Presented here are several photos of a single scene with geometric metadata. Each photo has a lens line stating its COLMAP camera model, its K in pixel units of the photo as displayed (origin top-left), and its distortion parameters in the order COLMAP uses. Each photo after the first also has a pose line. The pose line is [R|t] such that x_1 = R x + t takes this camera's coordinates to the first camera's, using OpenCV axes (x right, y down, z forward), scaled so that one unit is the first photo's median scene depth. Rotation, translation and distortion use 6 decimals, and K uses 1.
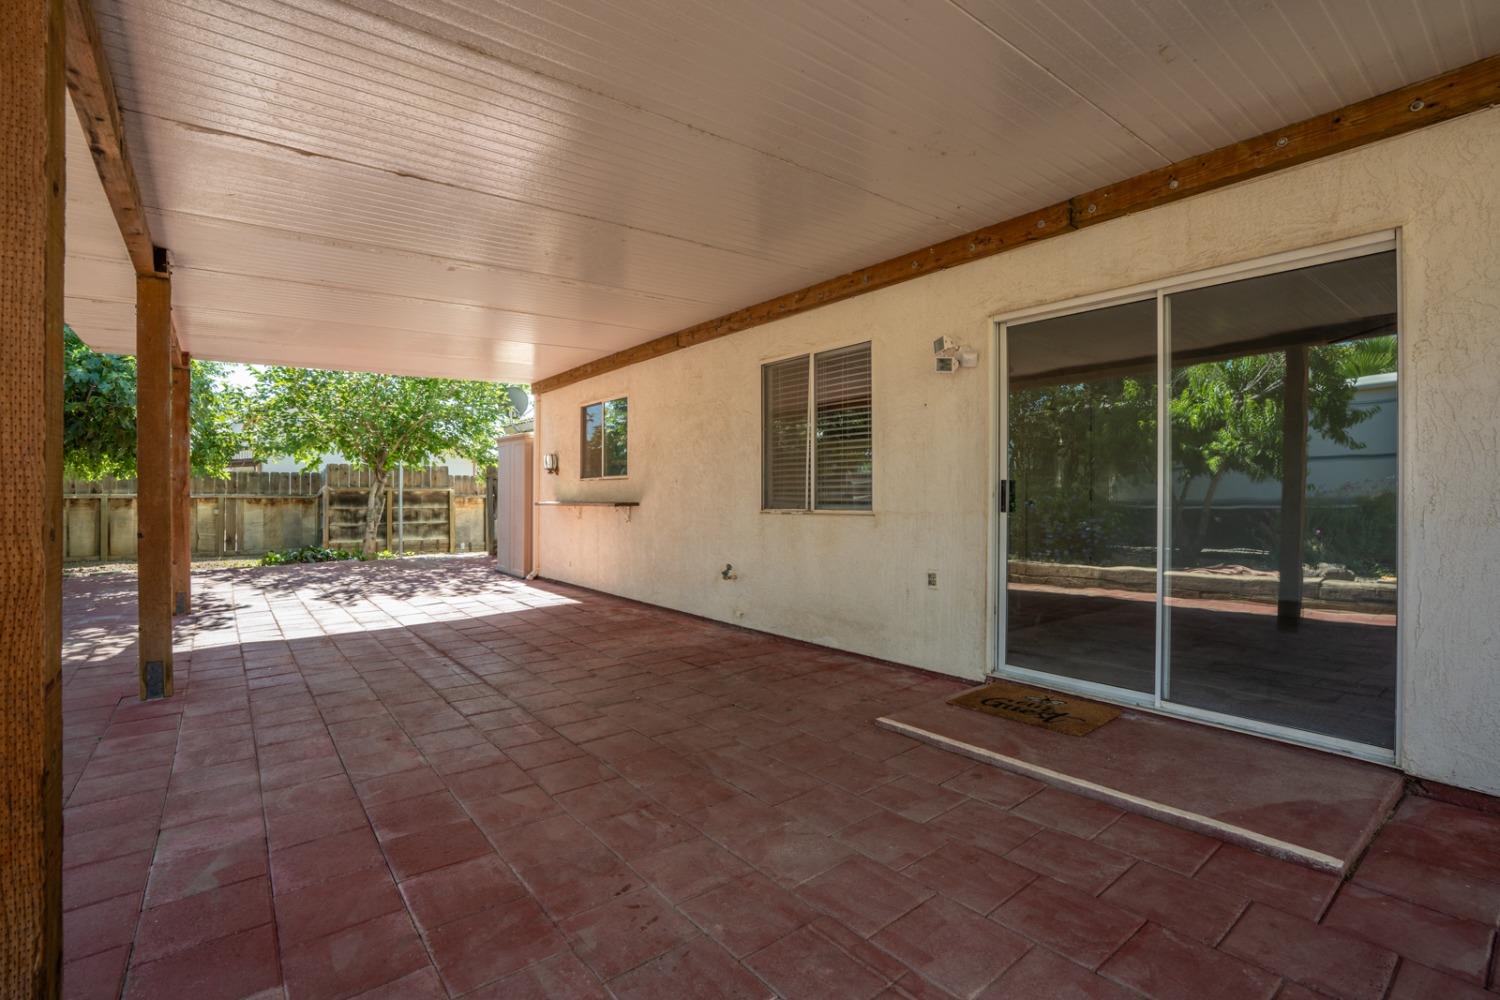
lens RADIAL K [[684.8, 0, 760.6], [0, 684.8, 496.2], [0, 0, 1]] dist [-0.064592, 0.031738]
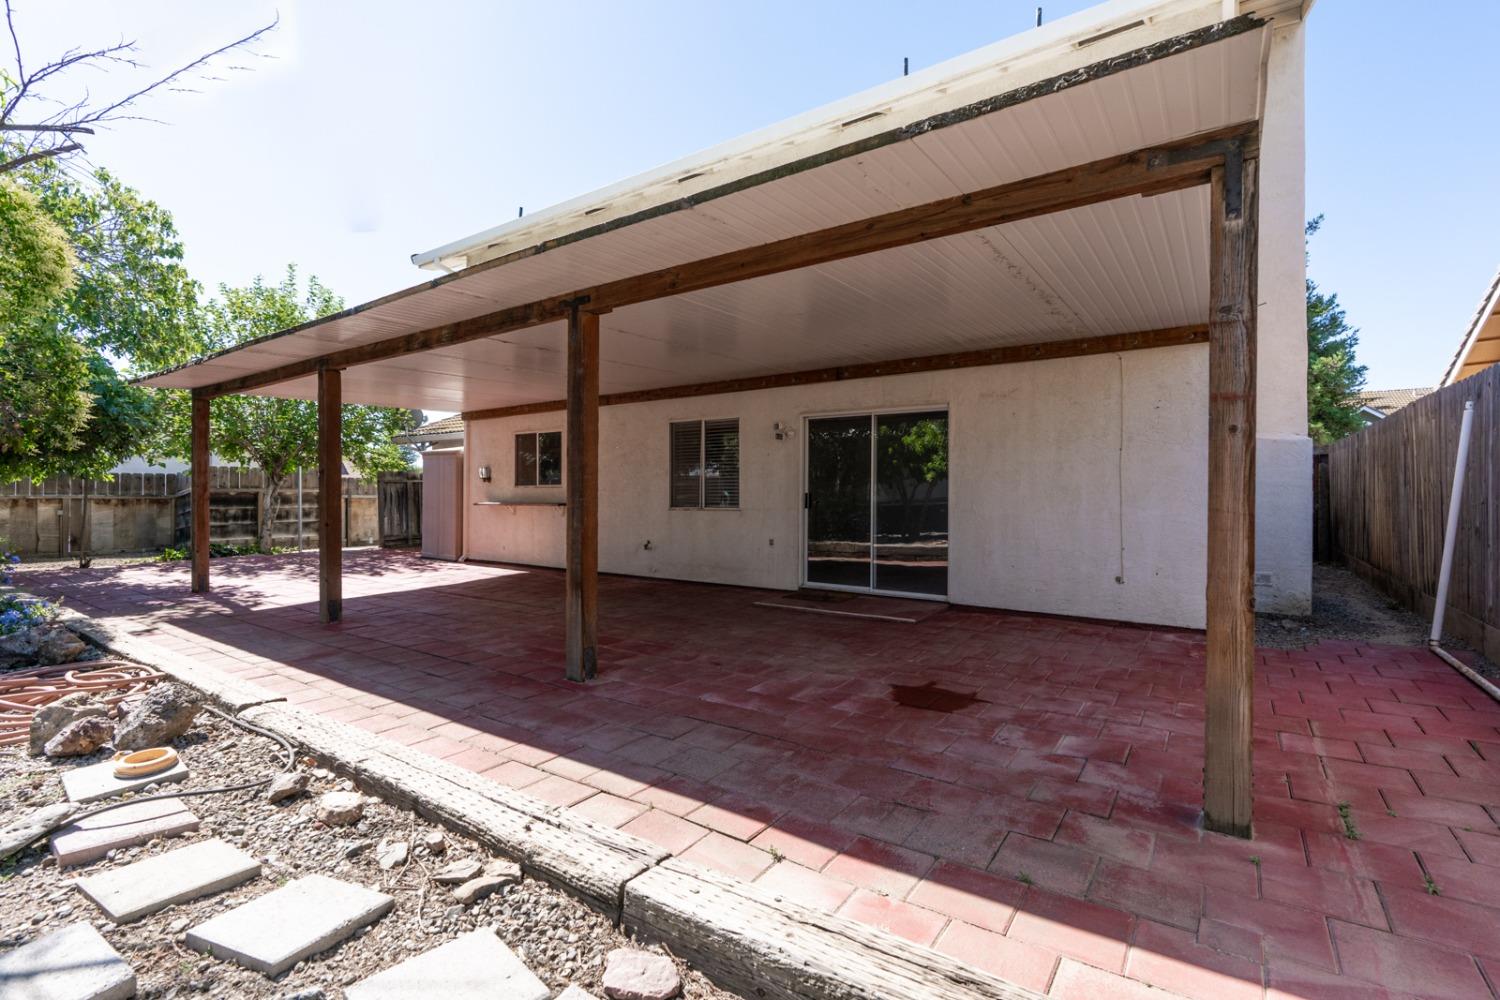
lens RADIAL K [[653.3, 0, 750.0], [0, 653.3, 500.0], [0, 0, 1]] dist [0.017809, 0.000086]
pose [[0.961141, -0.001309, 0.276054, -0.258858], [-0.001164, 0.999961, 0.008793, -0.014309], [-0.276055, -0.008773, 0.961102, -0.628279]]
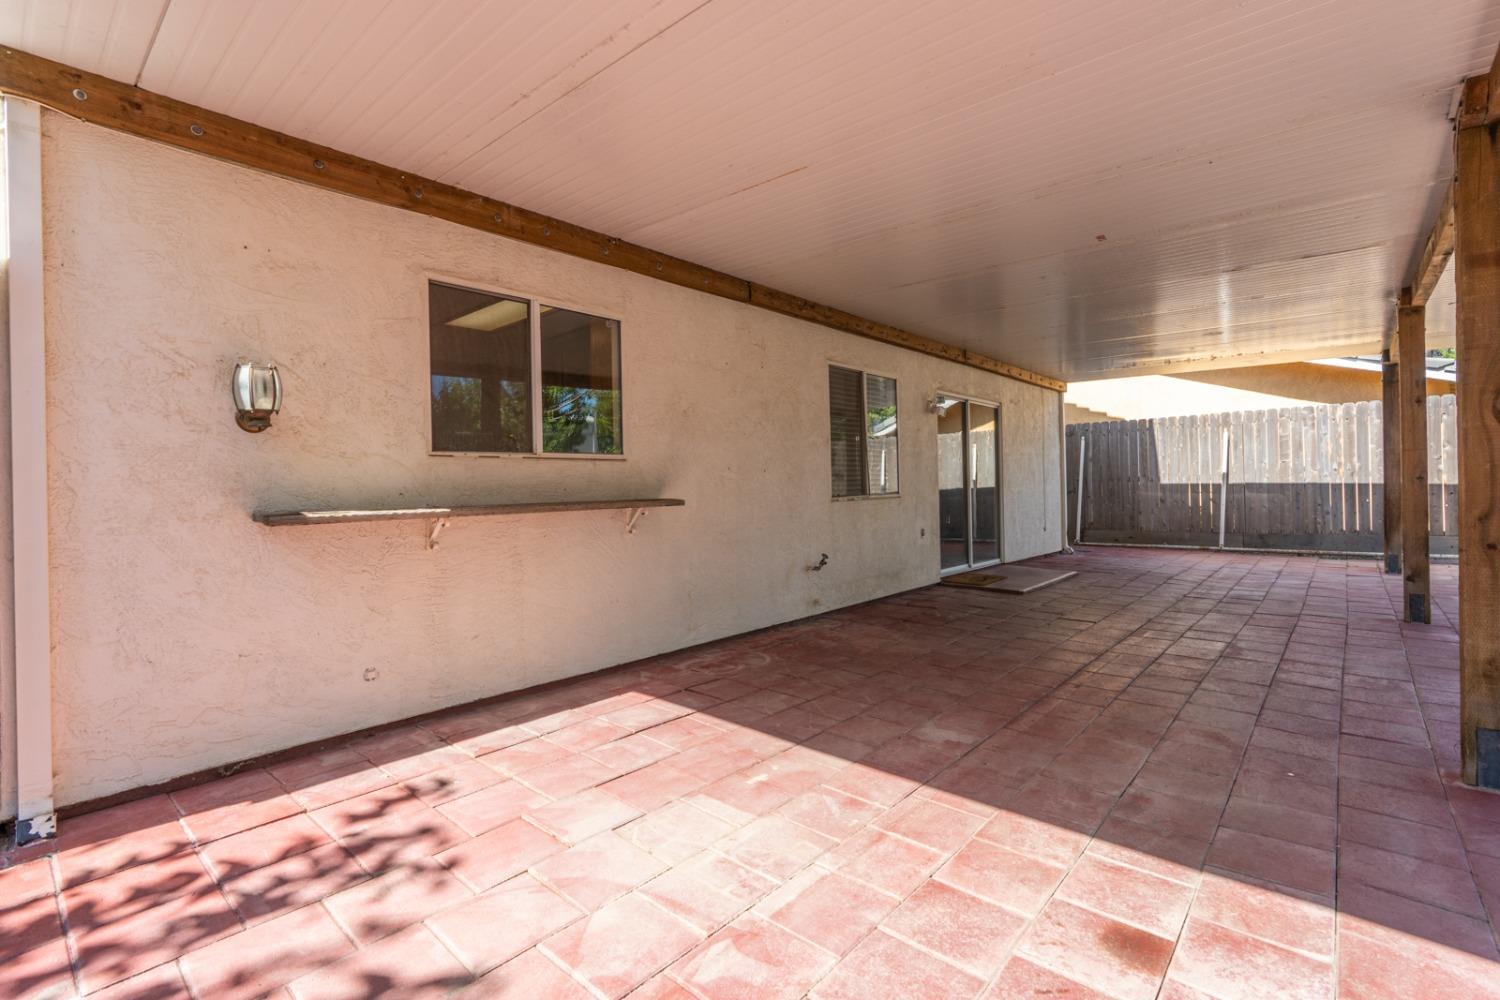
lens RADIAL K [[684.8, 0, 760.6], [0, 684.8, 496.2], [0, 0, 1]] dist [-0.064592, 0.031738]
pose [[-0.178019, -0.013908, 0.983929, -1.060012], [0.013668, 0.999769, 0.016605, -0.003263], [-0.983932, 0.016405, -0.177787, 1.318893]]
